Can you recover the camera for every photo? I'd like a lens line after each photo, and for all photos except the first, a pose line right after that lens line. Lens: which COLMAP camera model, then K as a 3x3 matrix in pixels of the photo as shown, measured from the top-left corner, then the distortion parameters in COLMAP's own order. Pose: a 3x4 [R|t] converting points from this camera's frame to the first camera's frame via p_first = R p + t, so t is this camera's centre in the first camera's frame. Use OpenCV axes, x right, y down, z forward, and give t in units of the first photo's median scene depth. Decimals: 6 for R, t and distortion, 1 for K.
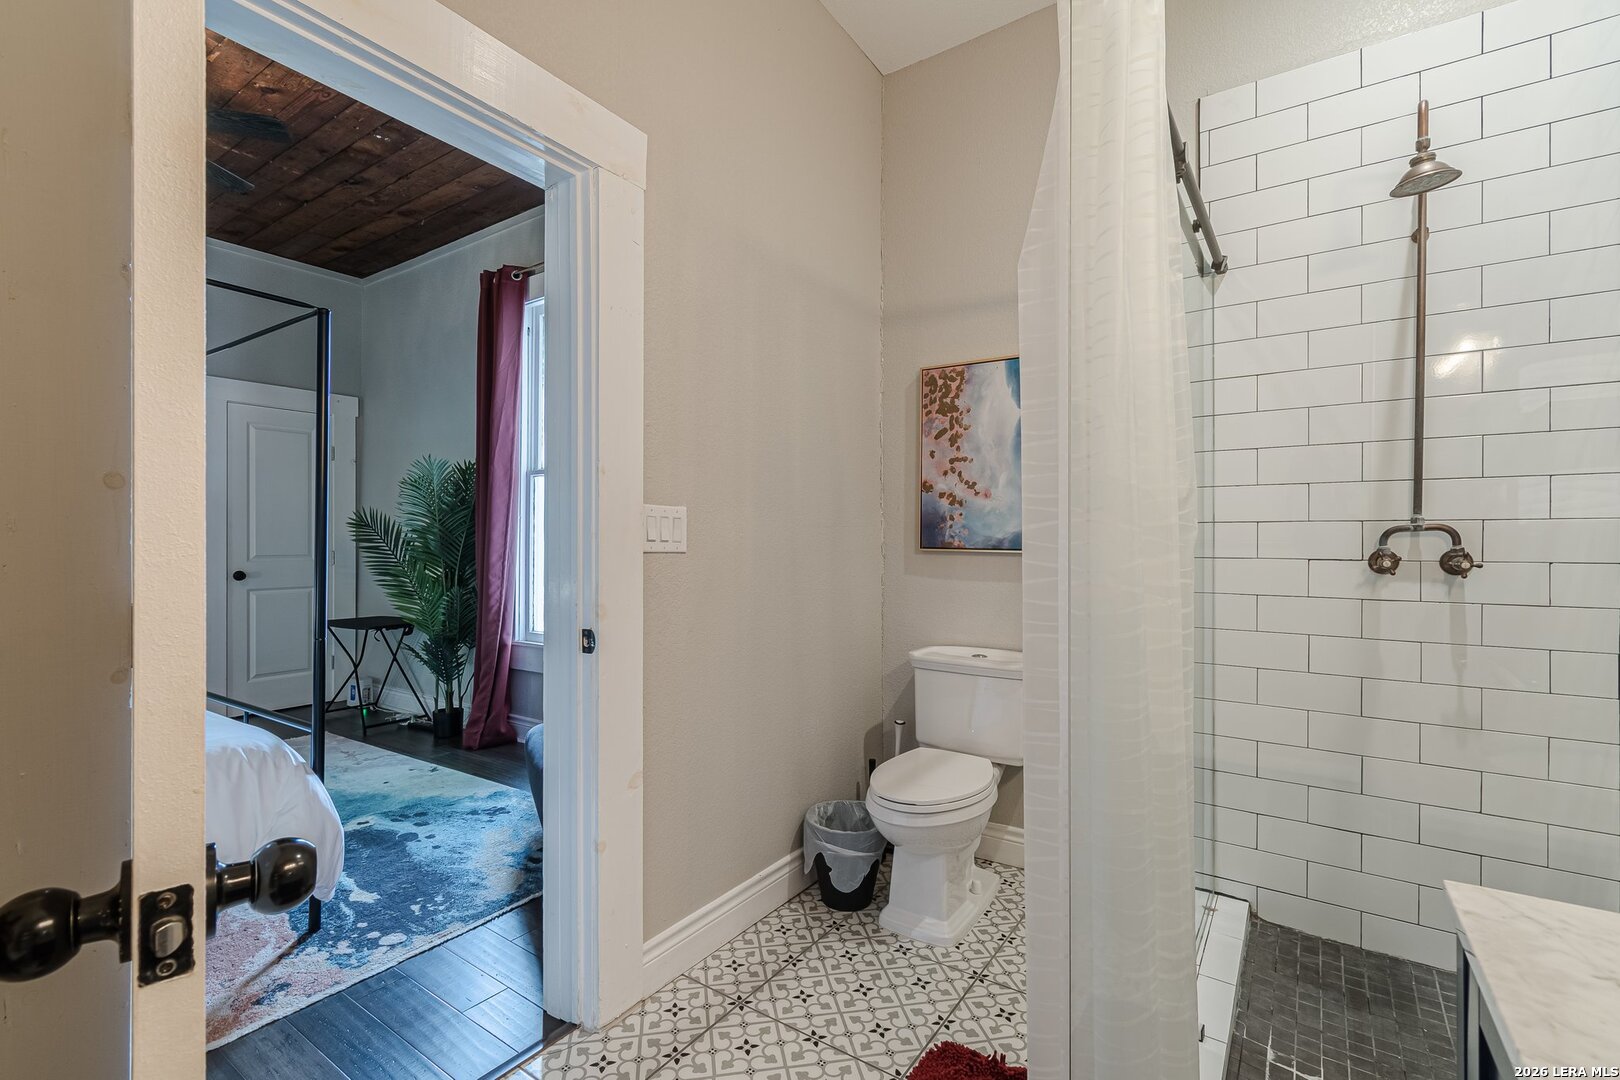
lens RADIAL K [[724.2, 0, 809.3], [0, 724.2, 542.3], [0, 0, 1]] dist [0.003720, -0.000277]
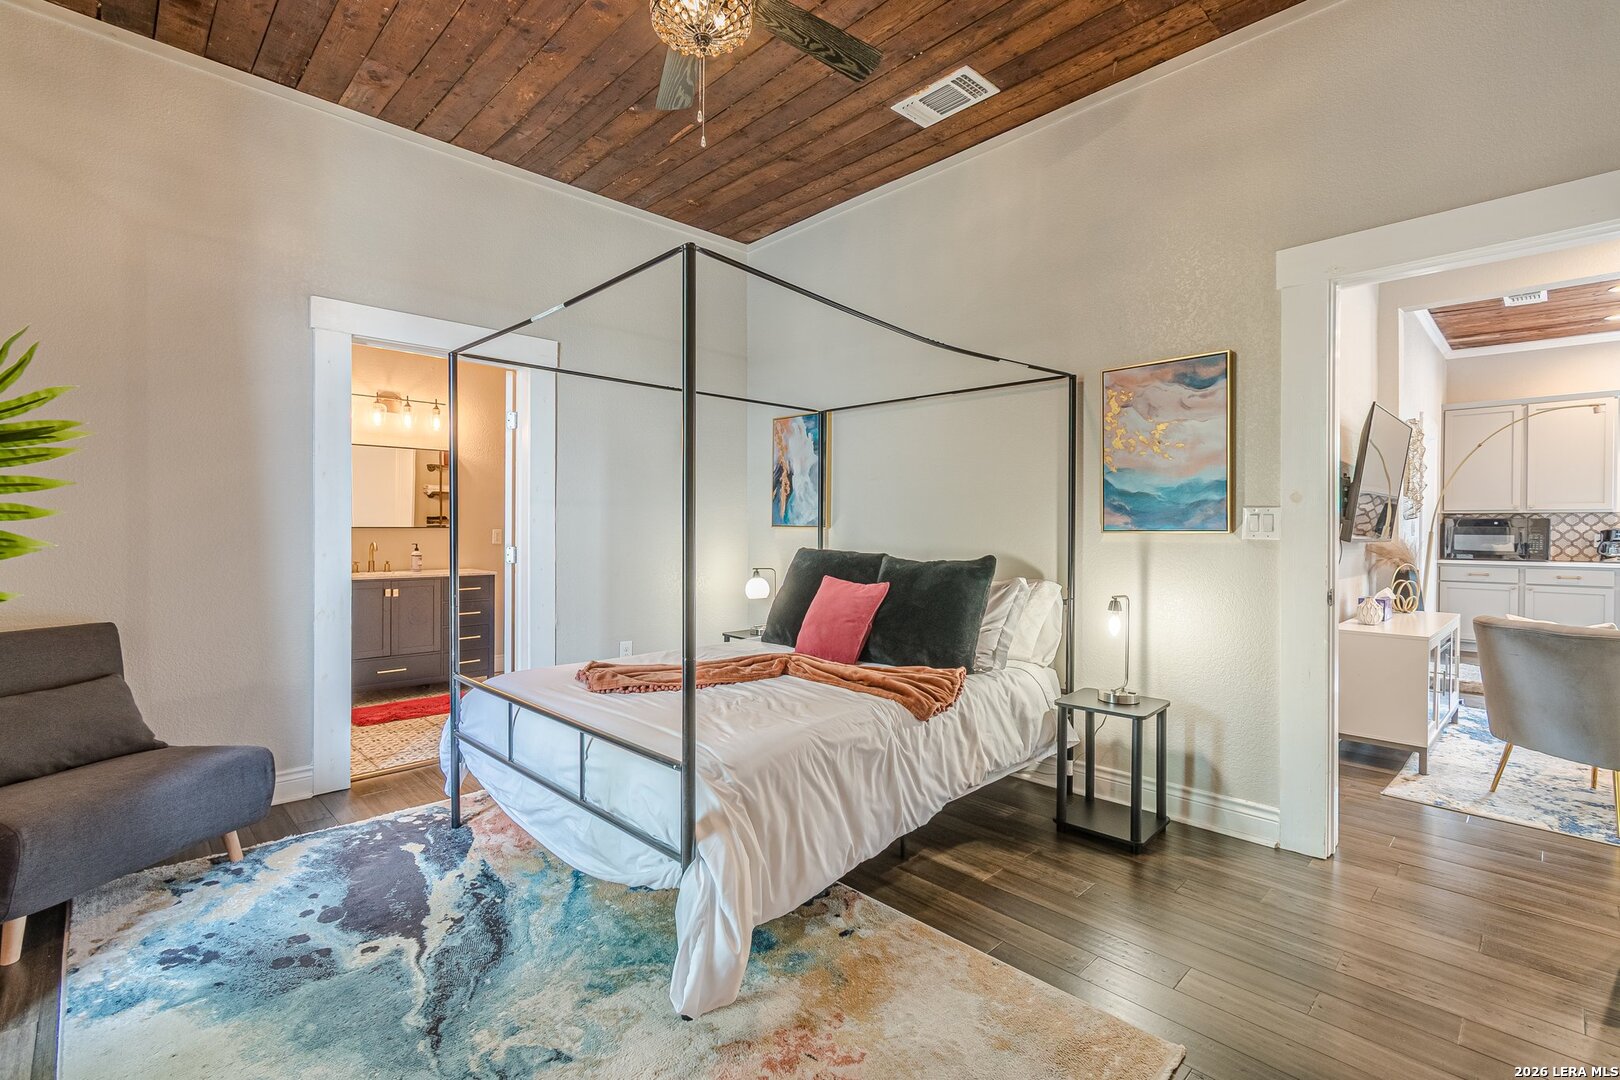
lens RADIAL K [[724.2, 0, 815.8], [0, 724.2, 529.5], [0, 0, 1]] dist [0.003720, -0.000277]
pose [[-0.981263, -0.003628, 0.192637, -1.203845], [-0.003577, 0.999993, 0.000614, -0.006408], [-0.192638, -0.000087, -0.981270, 1.656551]]
